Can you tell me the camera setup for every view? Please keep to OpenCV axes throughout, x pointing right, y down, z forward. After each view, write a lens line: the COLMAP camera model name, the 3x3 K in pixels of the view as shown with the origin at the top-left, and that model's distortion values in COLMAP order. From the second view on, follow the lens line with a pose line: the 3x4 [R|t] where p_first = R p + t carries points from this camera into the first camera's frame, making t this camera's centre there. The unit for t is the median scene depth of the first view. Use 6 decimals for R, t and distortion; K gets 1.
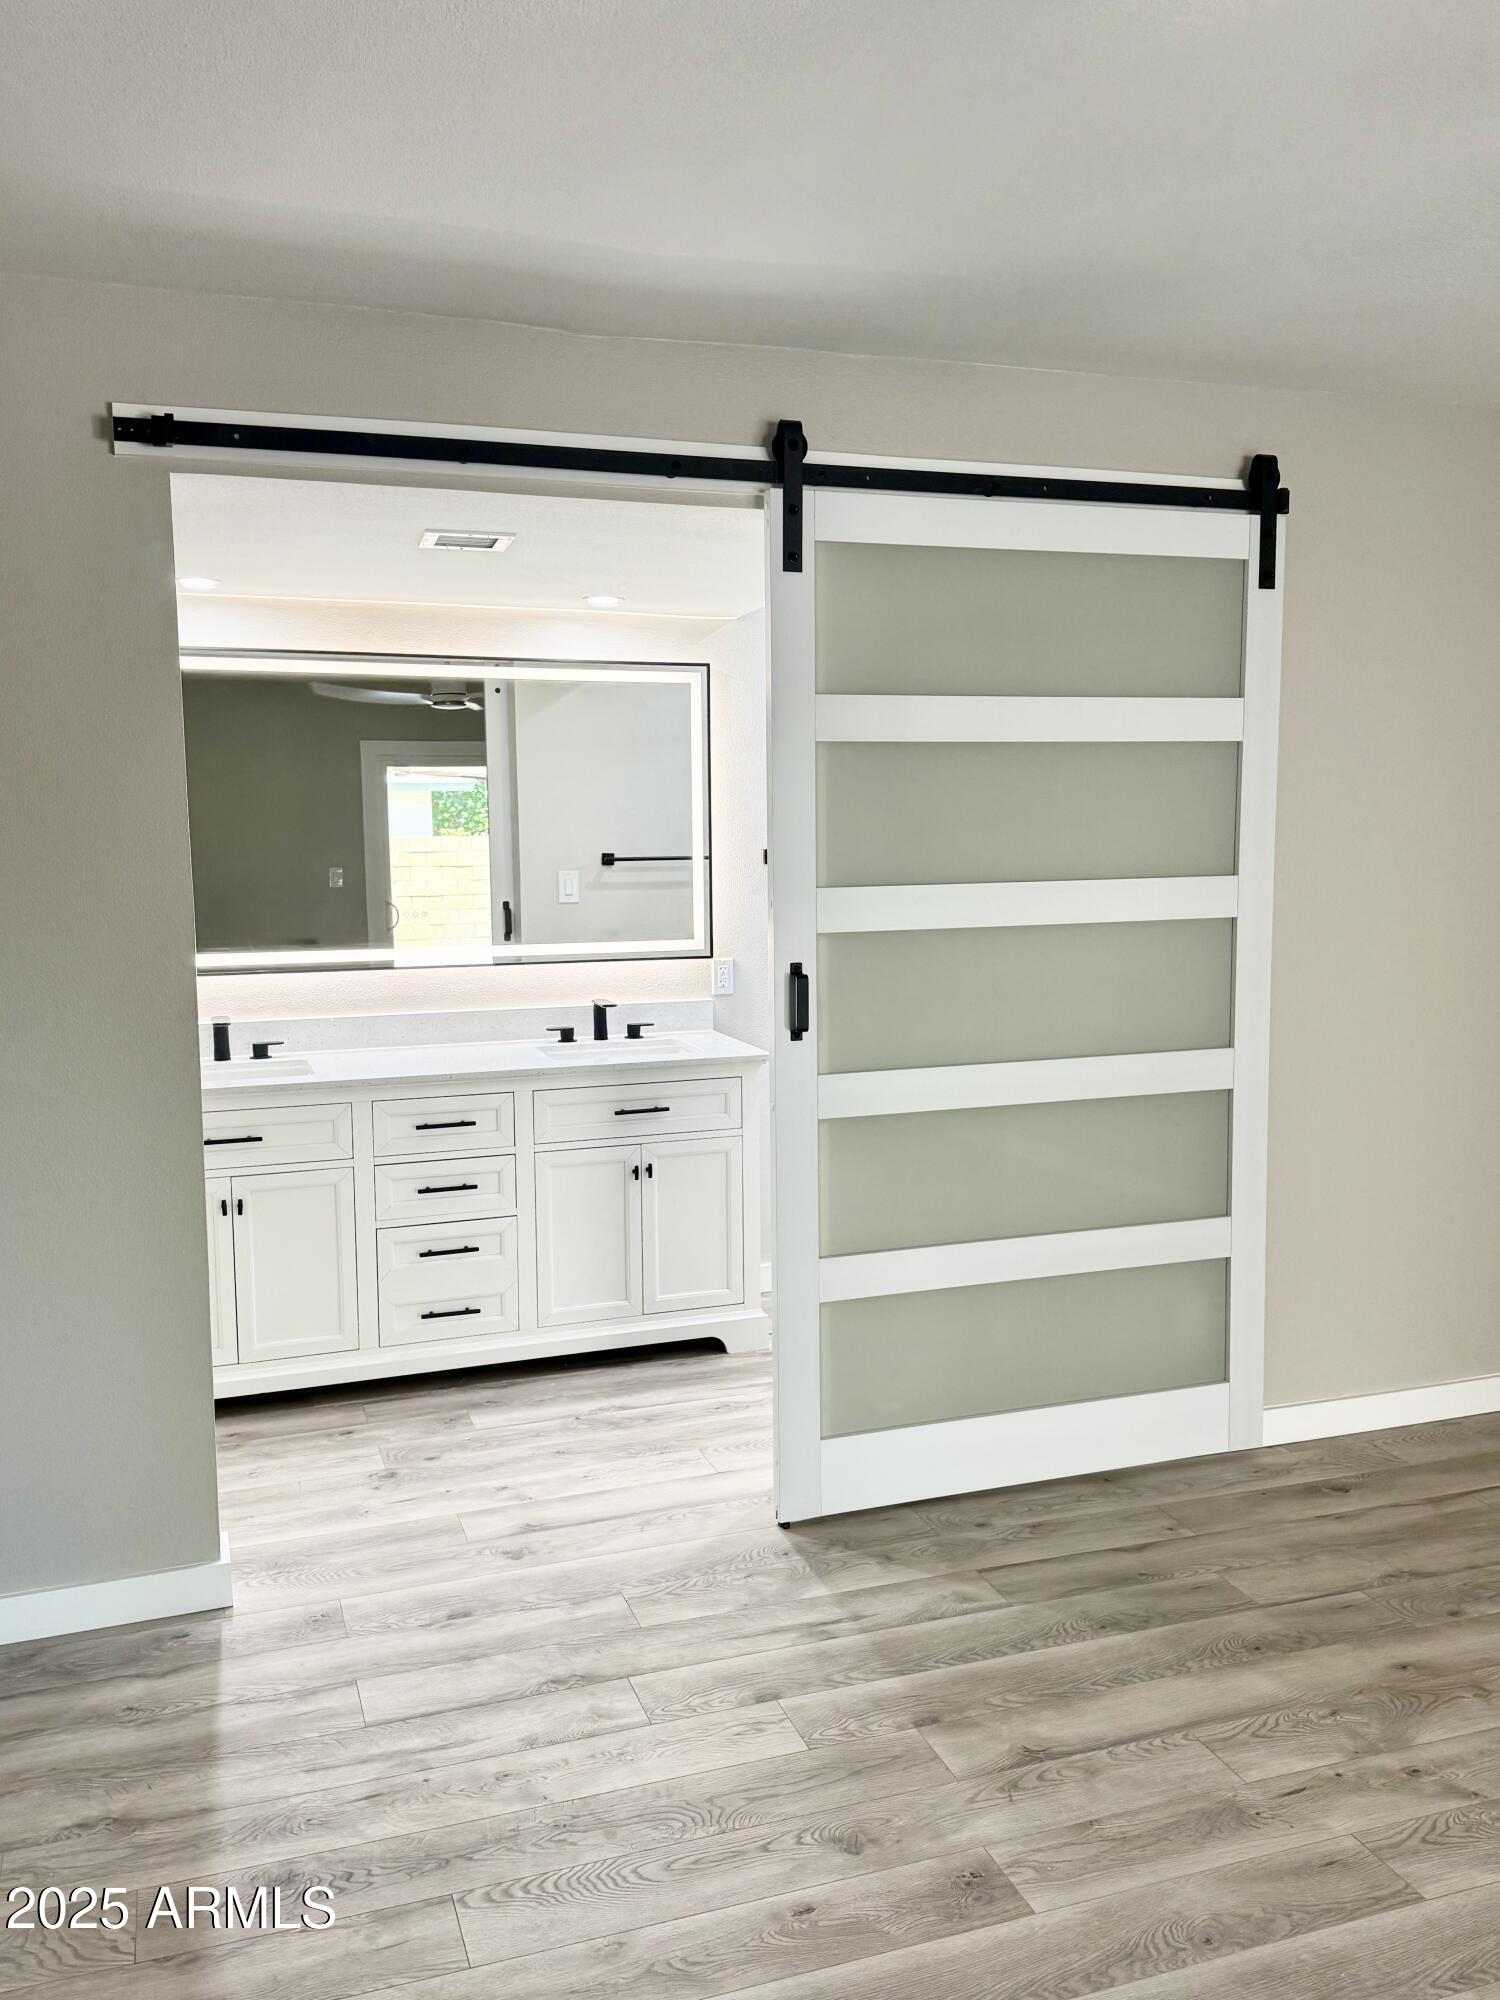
lens RADIAL K [[1617.6, 0, 749.1], [0, 1617.6, 1002.3], [0, 0, 1]] dist [0.087293, -0.086642]
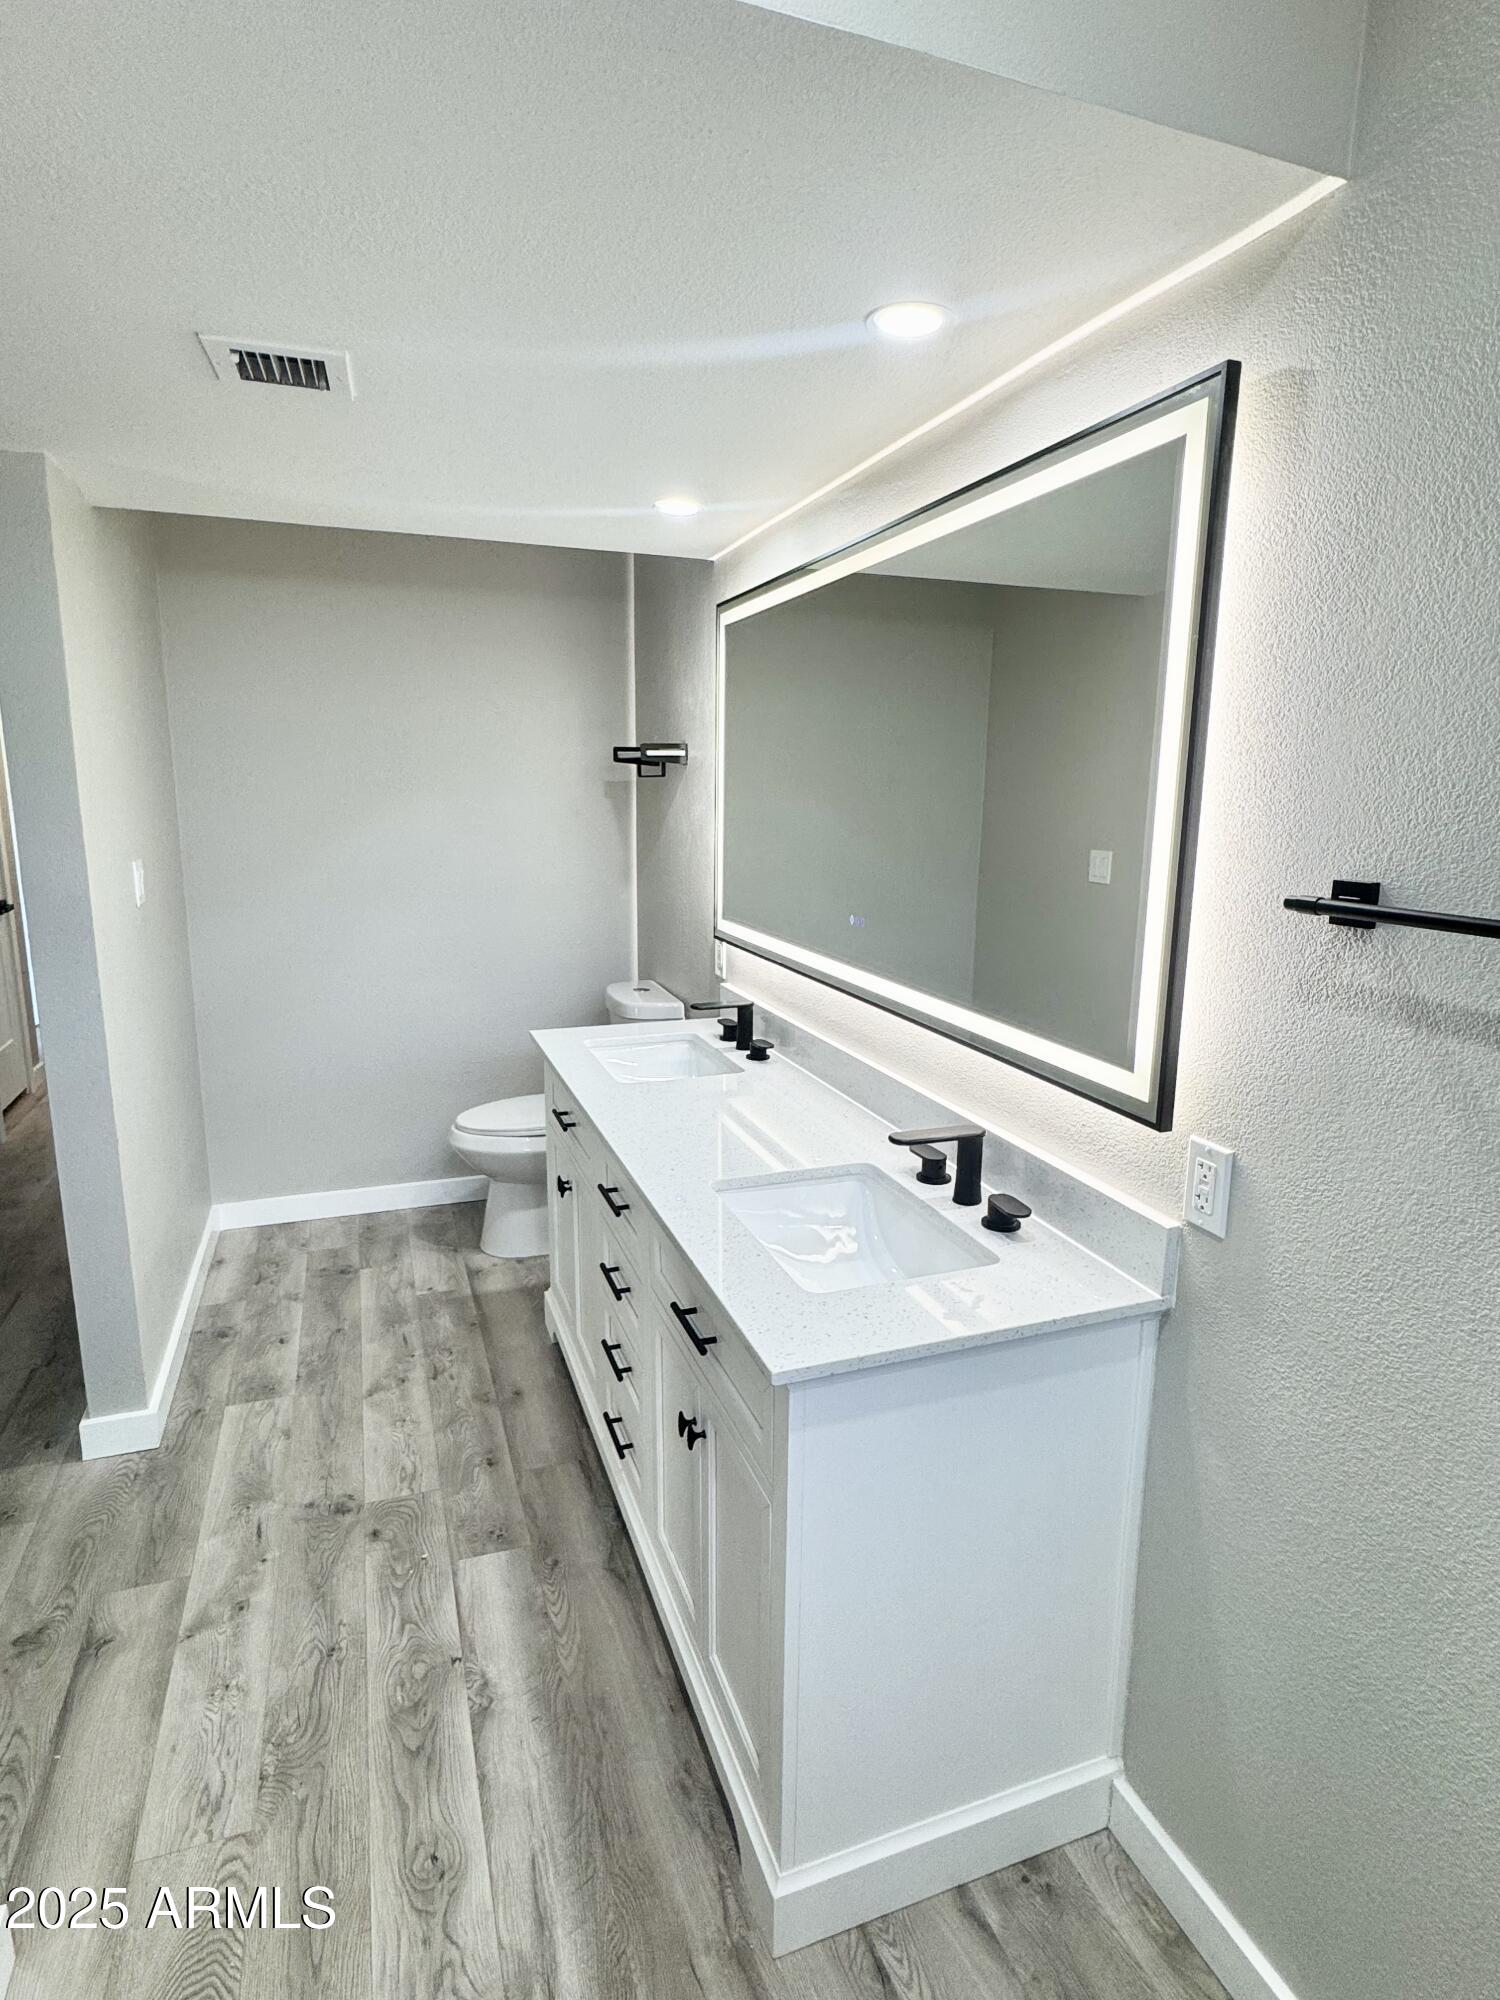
lens RADIAL K [[1062.8, 0, 754.5], [0, 1062.8, 991.6], [0, 0, 1]] dist [-0.011250, -0.000065]
pose [[0.025542, 0.198105, -0.979848, 0.316365], [-0.124171, 0.973206, 0.193526, -0.138139], [0.991932, 0.116725, 0.049456, 1.206724]]
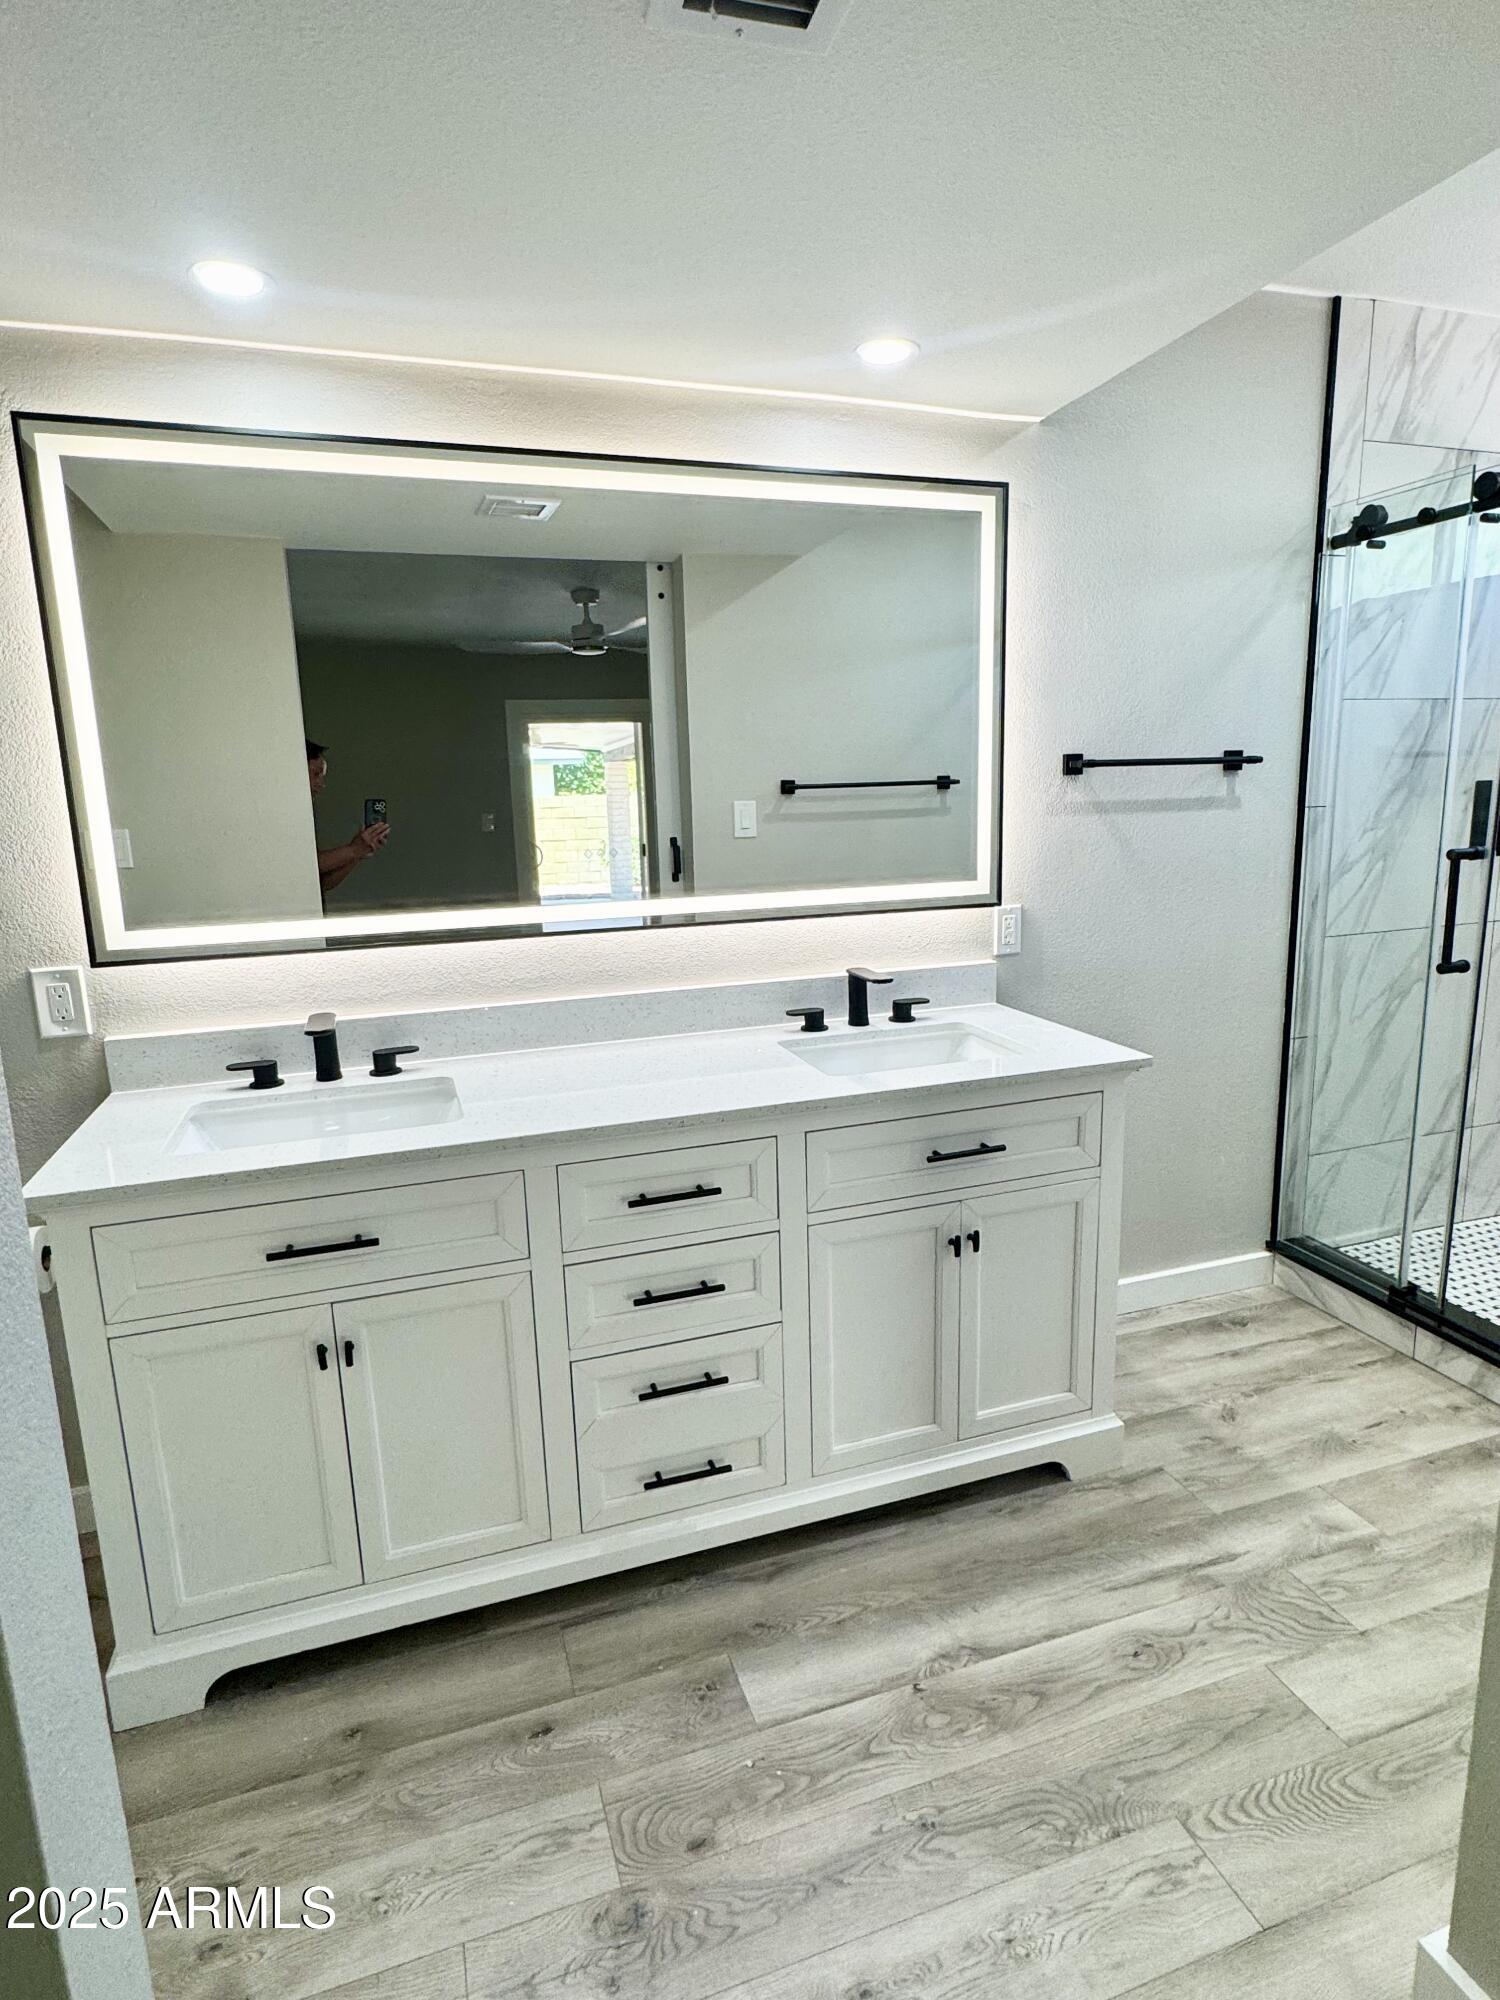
lens RADIAL K [[1062.8, 0, 744.3], [0, 1062.8, 996.6], [0, 0, 1]] dist [-0.011250, -0.000065]
pose [[0.999674, -0.018100, -0.018005, -0.178028], [0.019546, 0.996302, 0.083673, -0.039727], [0.016423, -0.083998, 0.996331, 0.708548]]
